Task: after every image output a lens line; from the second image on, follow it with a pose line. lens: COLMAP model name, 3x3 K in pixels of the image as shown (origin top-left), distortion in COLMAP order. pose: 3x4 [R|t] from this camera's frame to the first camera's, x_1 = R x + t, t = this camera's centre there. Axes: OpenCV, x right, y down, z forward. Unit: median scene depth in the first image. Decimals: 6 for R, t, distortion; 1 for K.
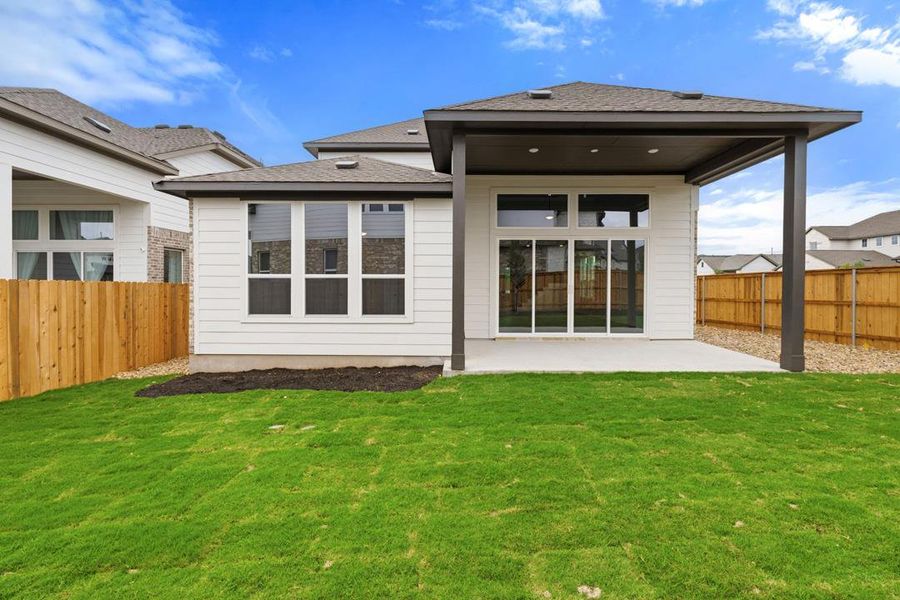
lens RADIAL K [[383.6, 0, 446.2], [0, 383.6, 294.8], [0, 0, 1]] dist [0.002698, 0.000391]
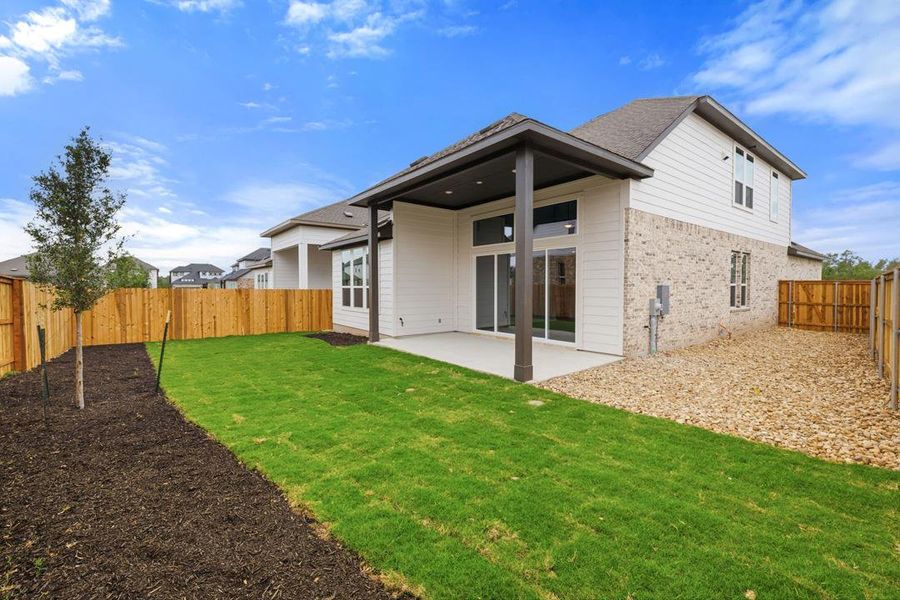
lens RADIAL K [[383.6, 0, 446.2], [0, 383.6, 294.8], [0, 0, 1]] dist [0.002698, 0.000391]
pose [[0.620811, 0.015460, -0.783808, 1.090007], [-0.012452, 0.999874, 0.009859, -0.026359], [0.783861, 0.003639, 0.620926, 0.136888]]
